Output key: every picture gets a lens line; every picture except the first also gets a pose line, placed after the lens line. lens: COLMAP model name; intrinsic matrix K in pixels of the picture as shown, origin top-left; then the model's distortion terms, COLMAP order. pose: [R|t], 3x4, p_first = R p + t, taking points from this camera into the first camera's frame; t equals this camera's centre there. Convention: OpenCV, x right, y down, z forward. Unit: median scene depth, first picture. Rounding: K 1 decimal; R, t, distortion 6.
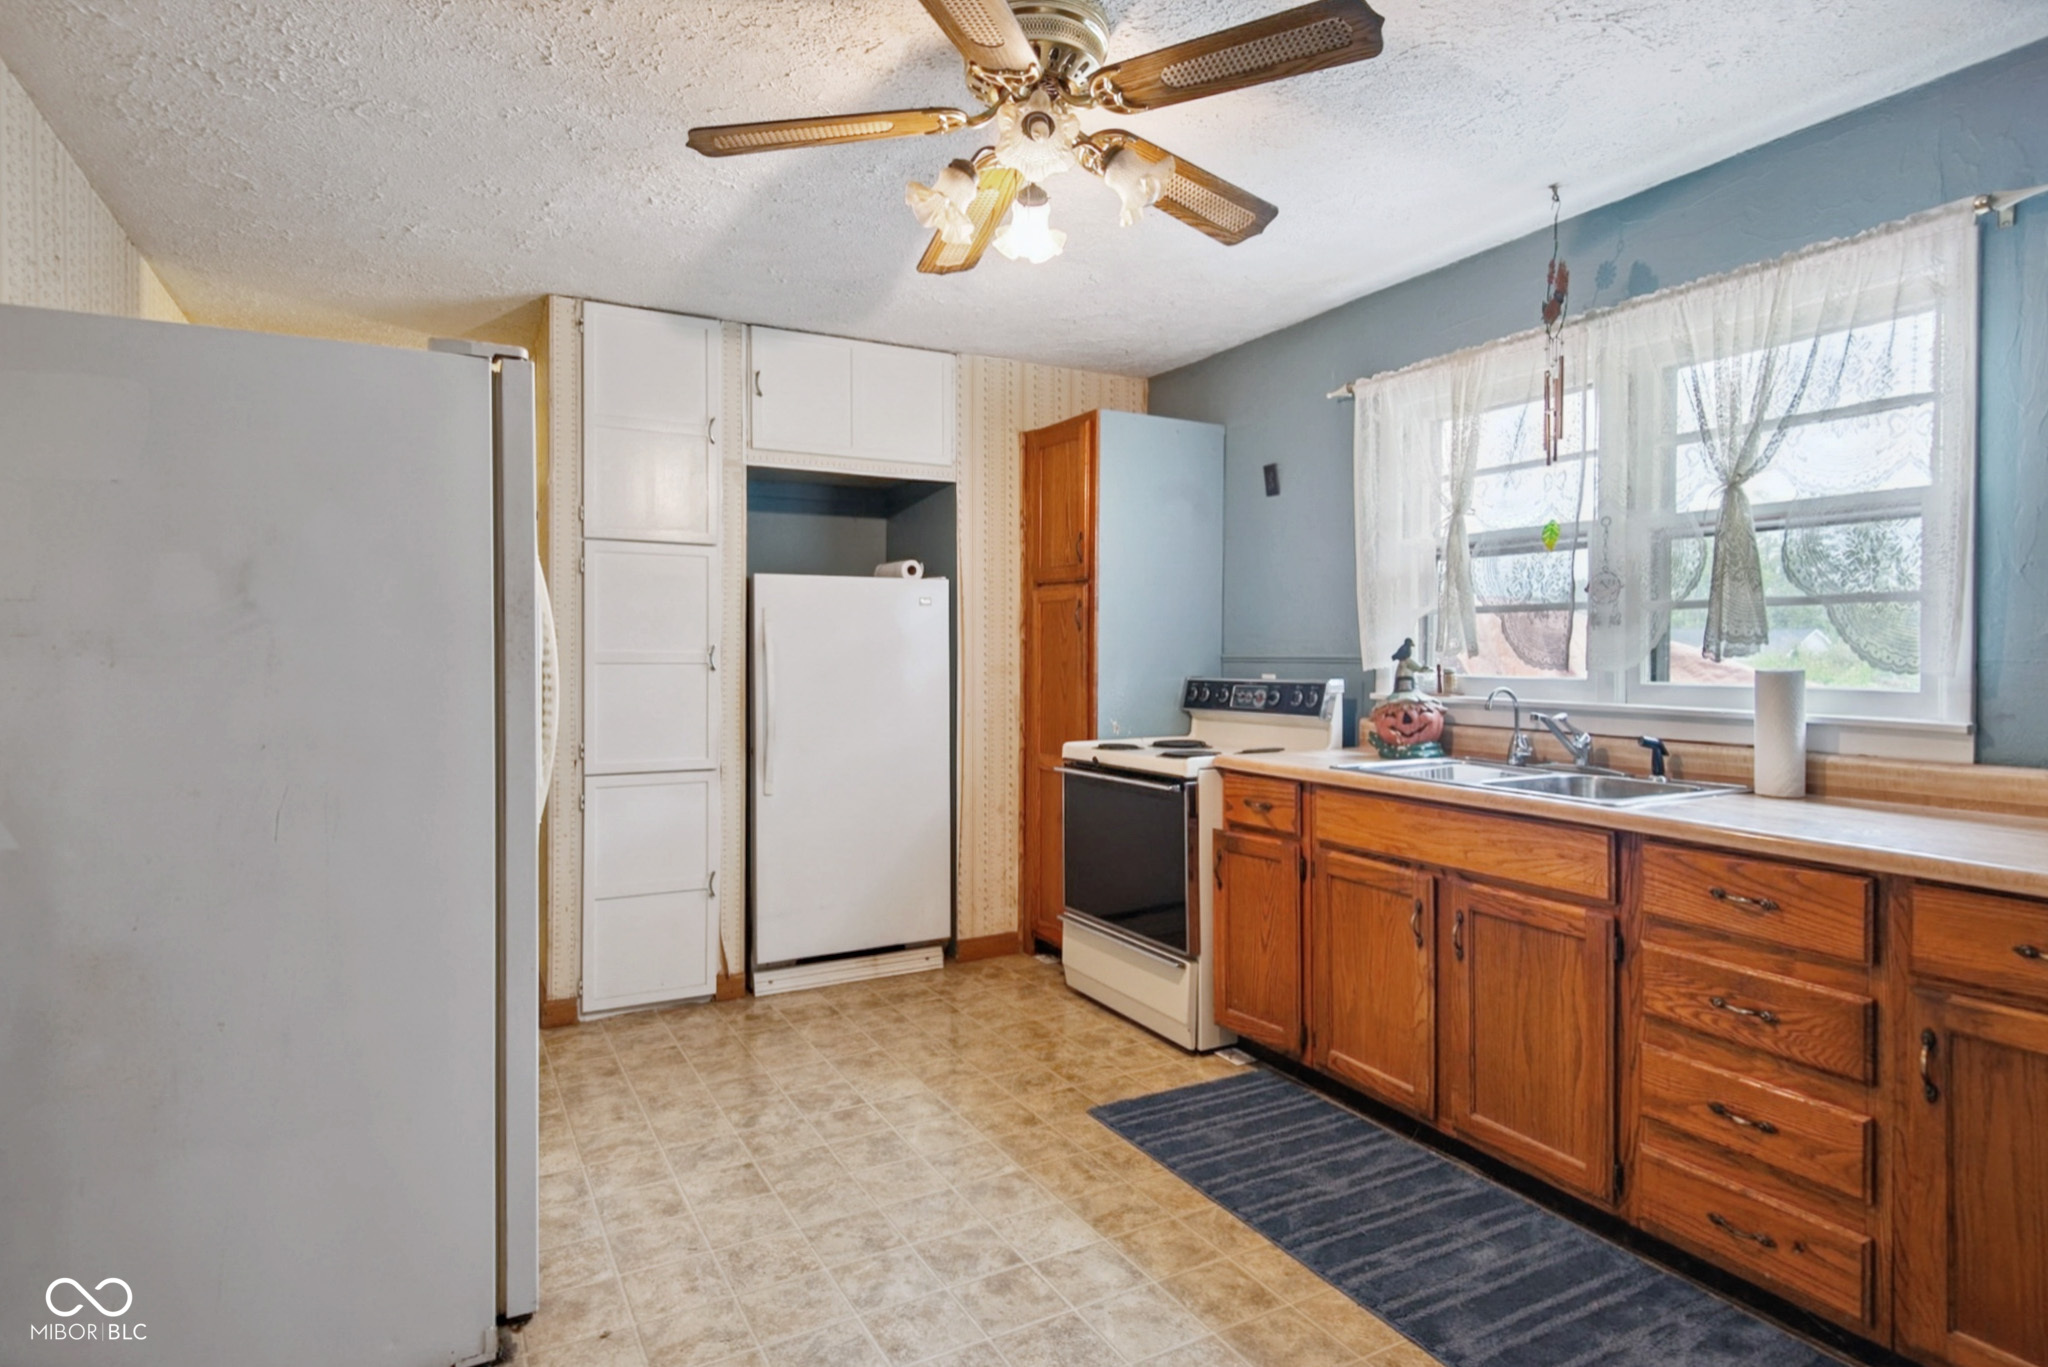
lens RADIAL K [[1110.9, 0, 1019.6], [0, 1110.9, 670.4], [0, 0, 1]] dist [0.064950, -0.040876]
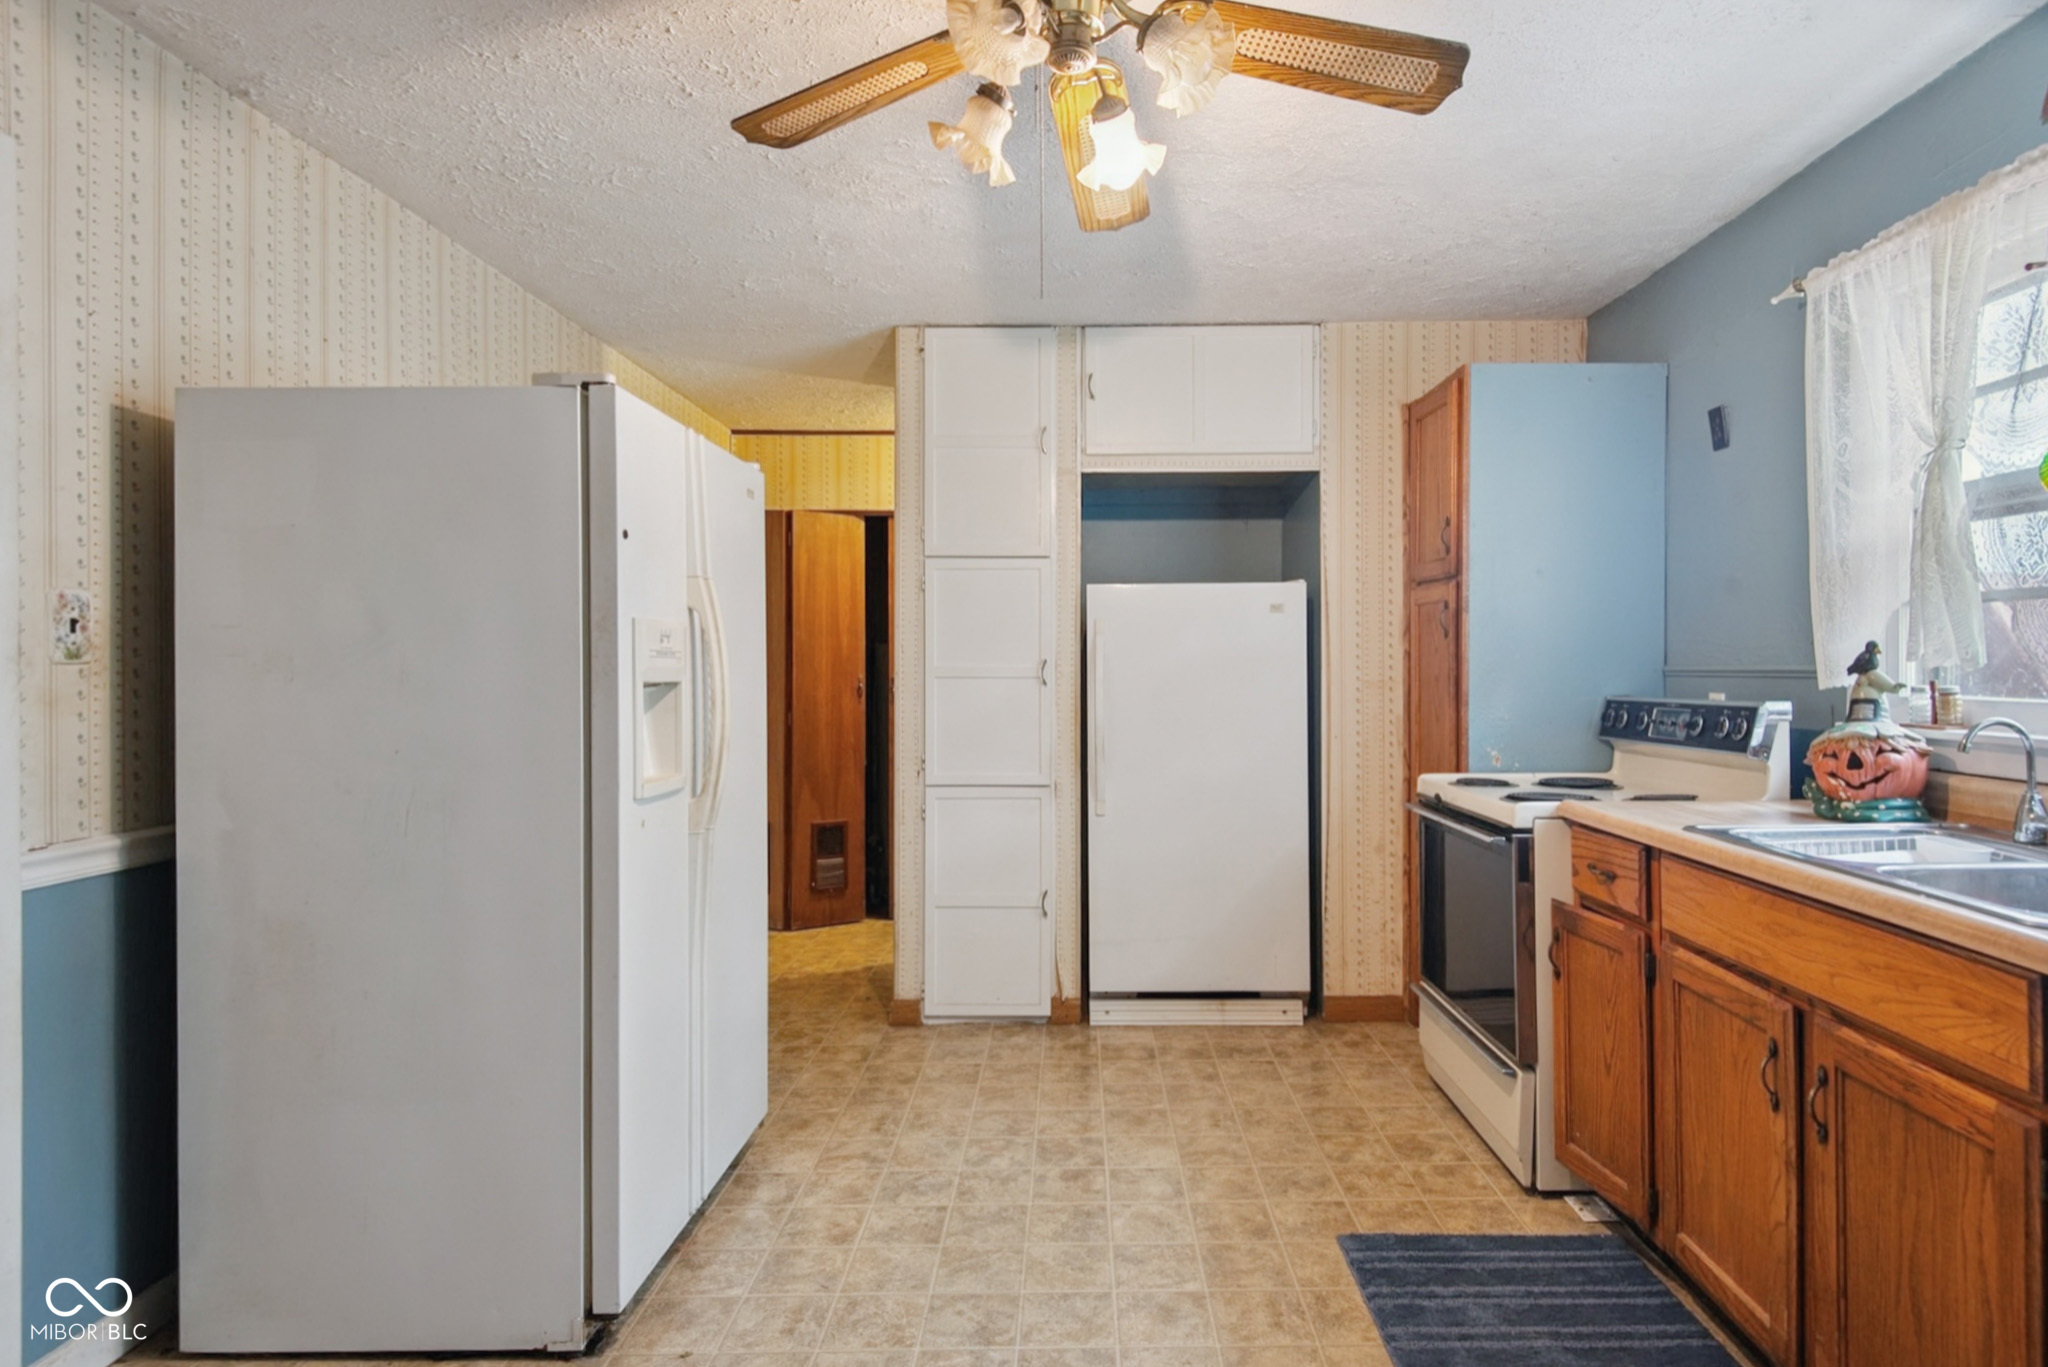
lens RADIAL K [[1118.7, 0, 1083.1], [0, 1118.7, 674.0], [0, 0, 1]] dist [0.045088, -0.025750]
pose [[0.879560, -0.000247, -0.475787, 0.252552], [-0.004040, 0.999960, -0.007988, -0.001868], [0.475770, 0.008948, 0.879524, 0.174807]]
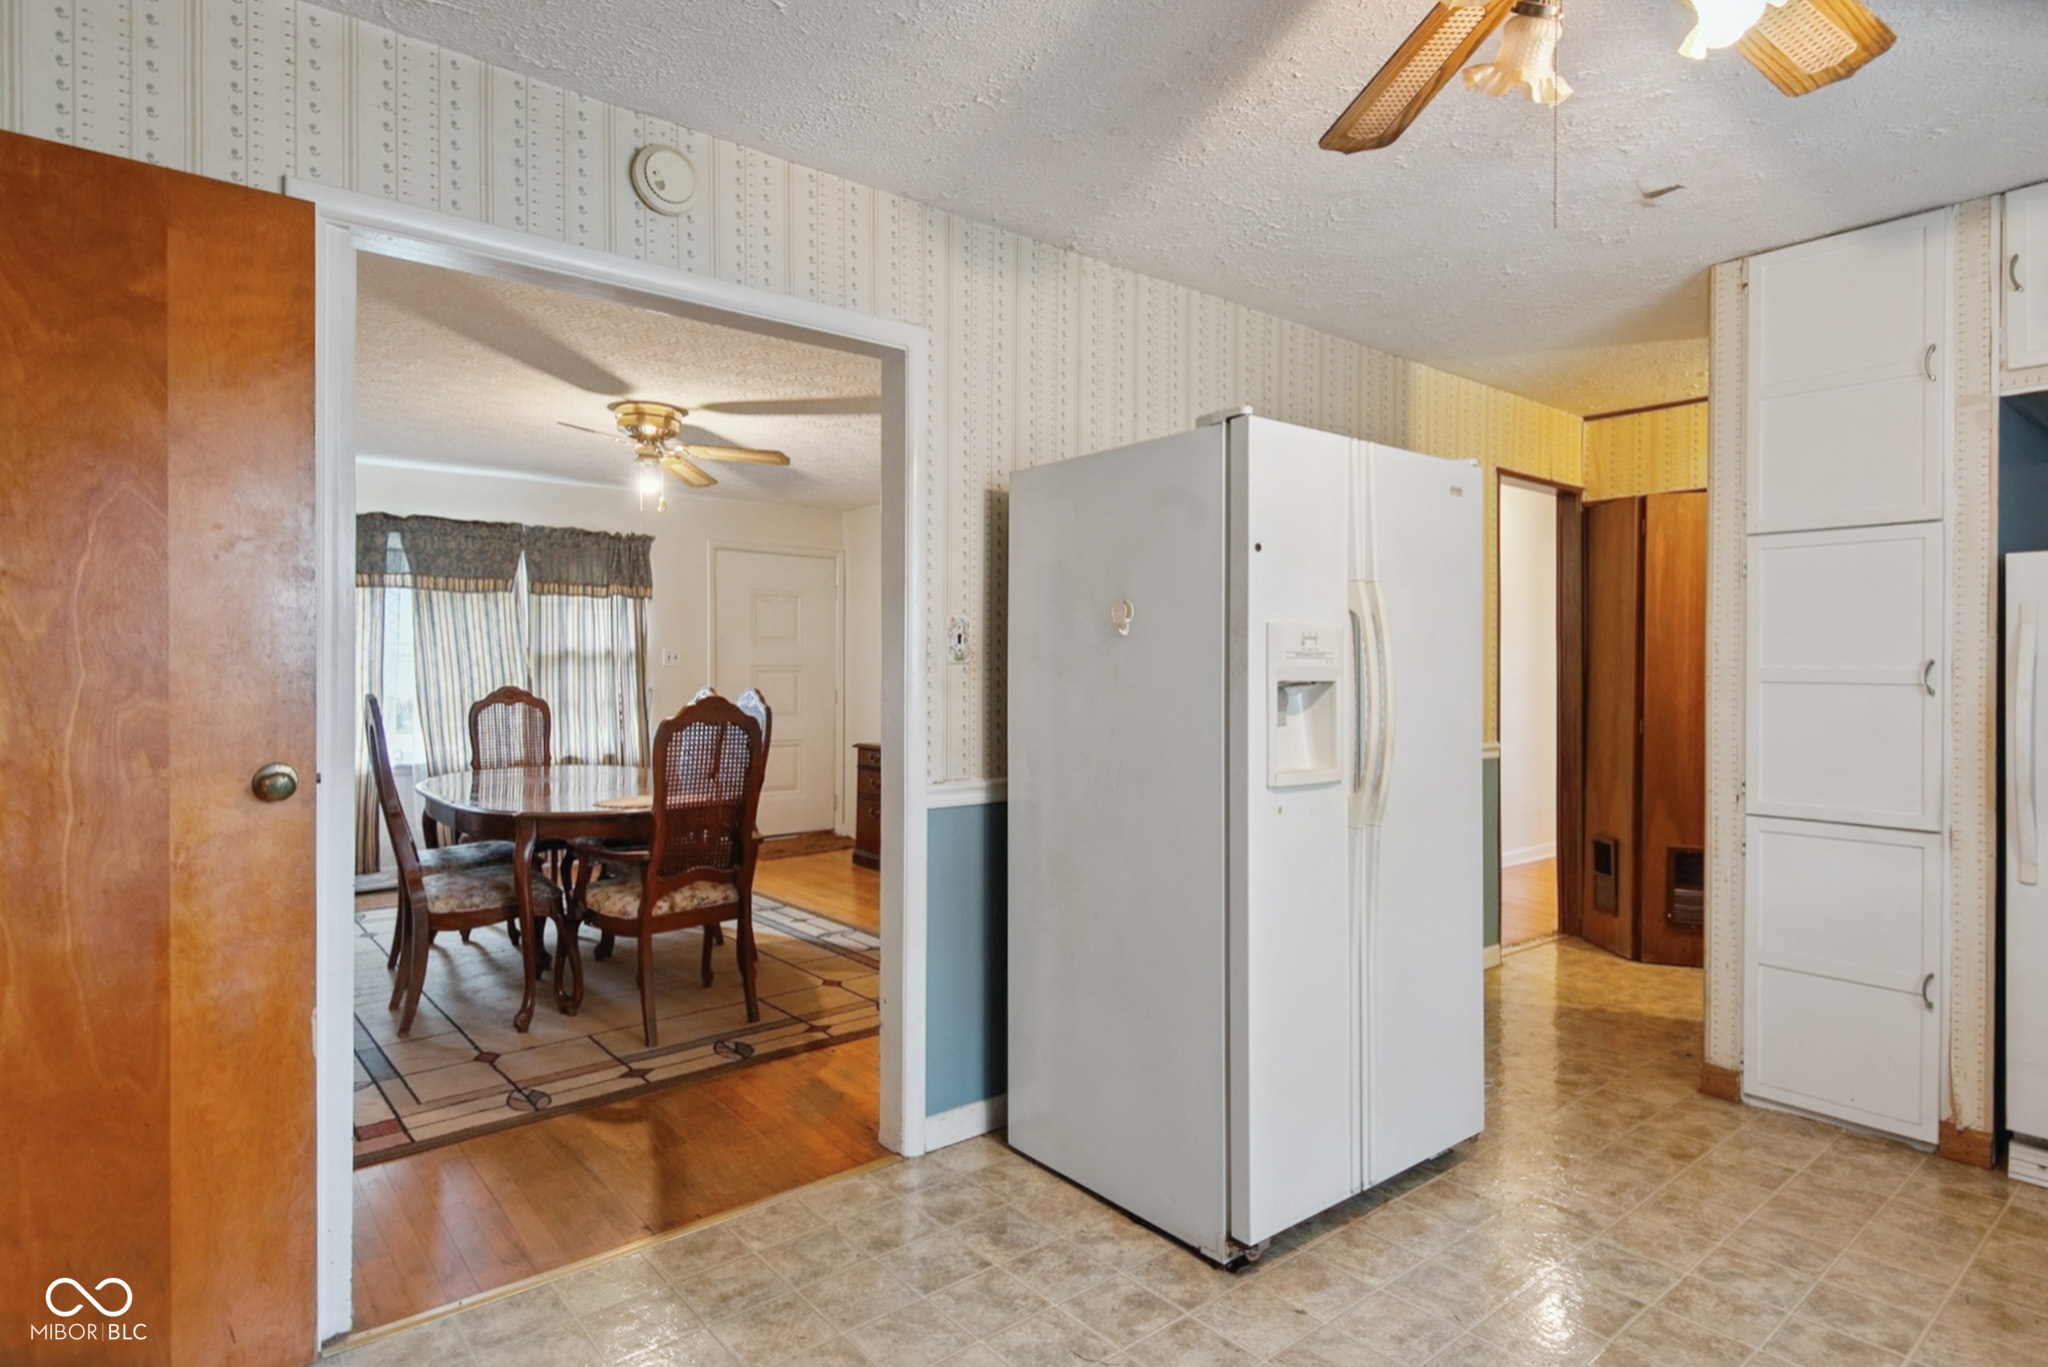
lens RADIAL K [[1096.0, 0, 1022.8], [0, 1096.0, 673.9], [0, 0, 1]] dist [0.044268, -0.027594]
pose [[0.188321, 0.003211, -0.982102, 0.367113], [-0.018015, 0.999838, -0.000186, -0.002439], [0.981942, 0.017728, 0.188349, 0.329519]]
